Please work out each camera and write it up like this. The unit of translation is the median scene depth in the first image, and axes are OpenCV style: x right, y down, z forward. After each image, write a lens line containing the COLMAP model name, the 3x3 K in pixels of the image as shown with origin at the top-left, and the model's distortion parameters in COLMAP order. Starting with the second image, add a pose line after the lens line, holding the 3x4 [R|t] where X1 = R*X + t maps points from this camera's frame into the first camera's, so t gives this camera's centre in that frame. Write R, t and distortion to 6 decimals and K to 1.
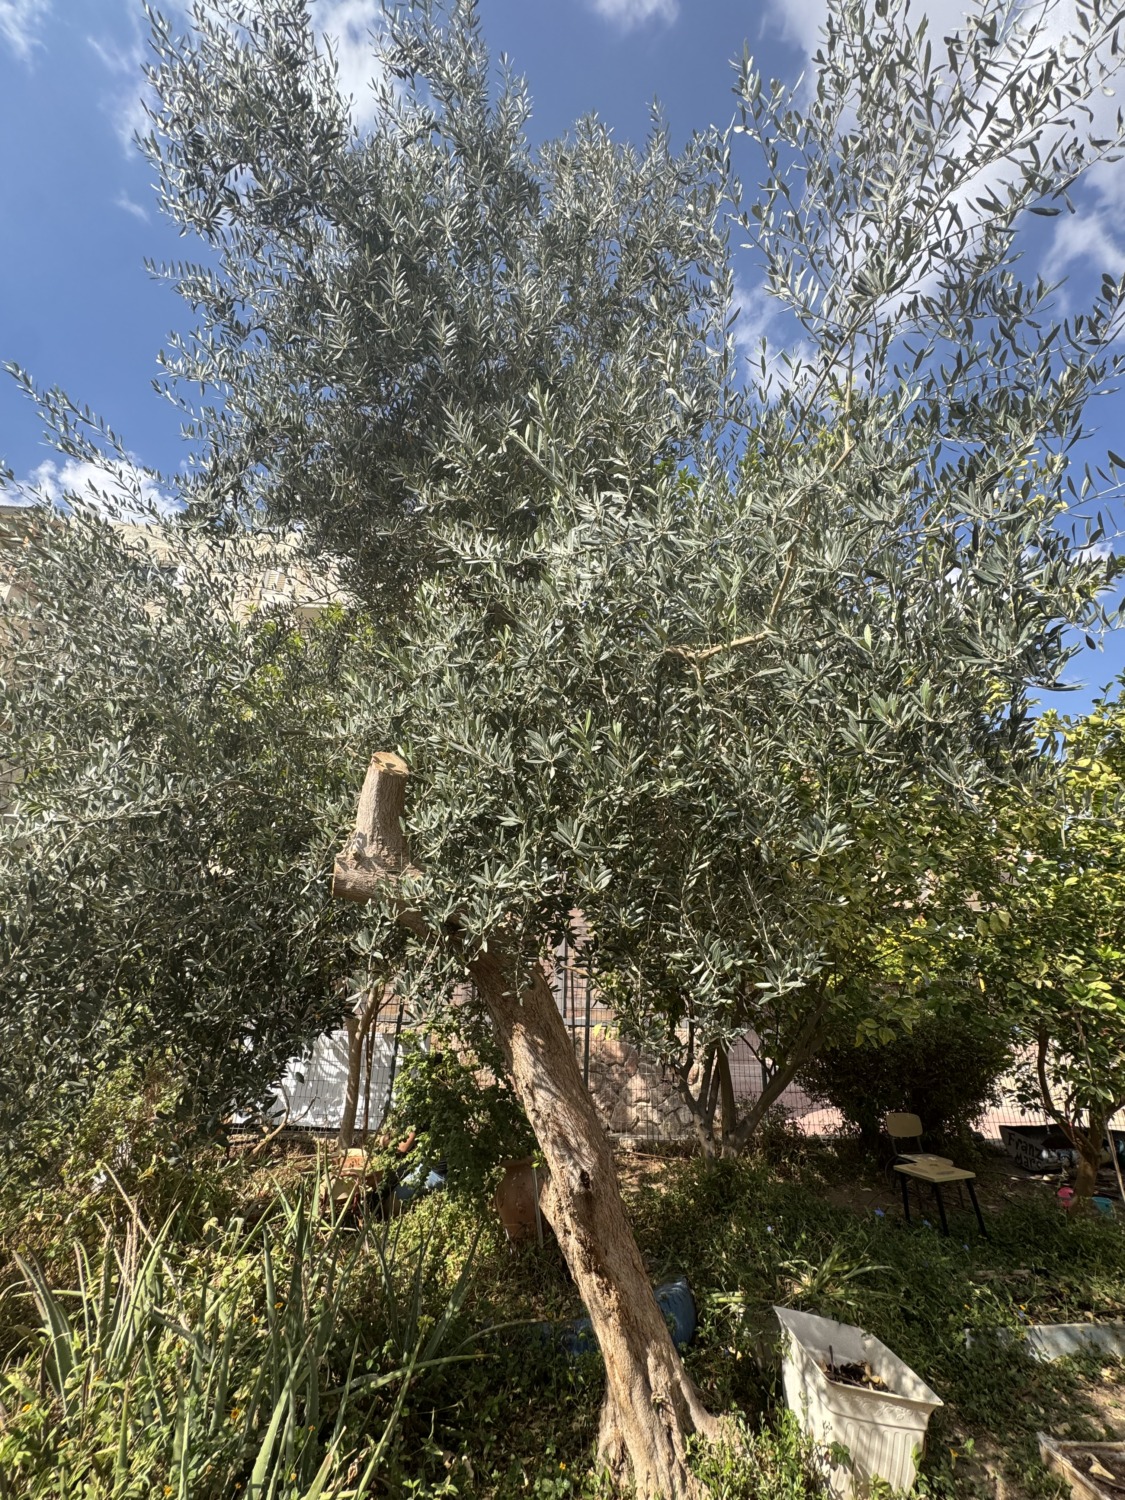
lens RADIAL K [[606.5, 0, 561.8], [0, 606.5, 744.4], [0, 0, 1]] dist [0.004074, 0.000105]
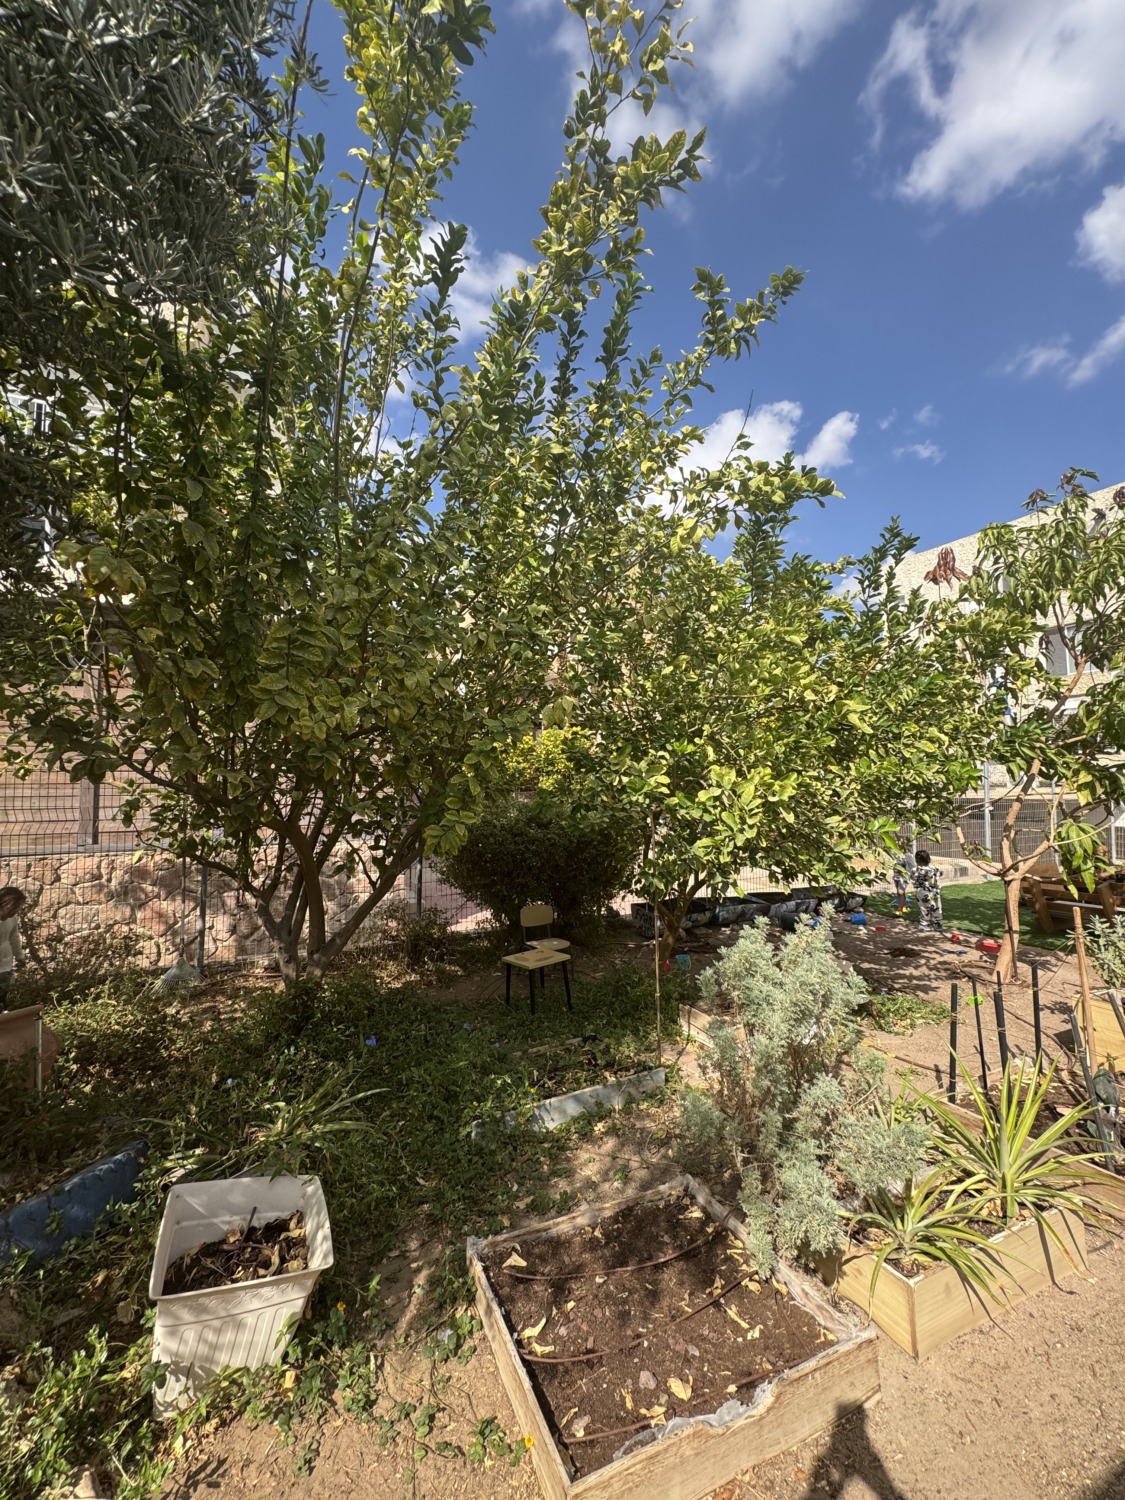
lens RADIAL K [[606.5, 0, 562.6], [0, 606.5, 752.0], [0, 0, 1]] dist [0.004074, 0.000105]
pose [[0.936792, -0.012258, 0.349673, 0.309011], [-0.091408, 0.956104, 0.278404, 0.086038], [-0.337736, -0.292769, 0.894550, 0.181300]]
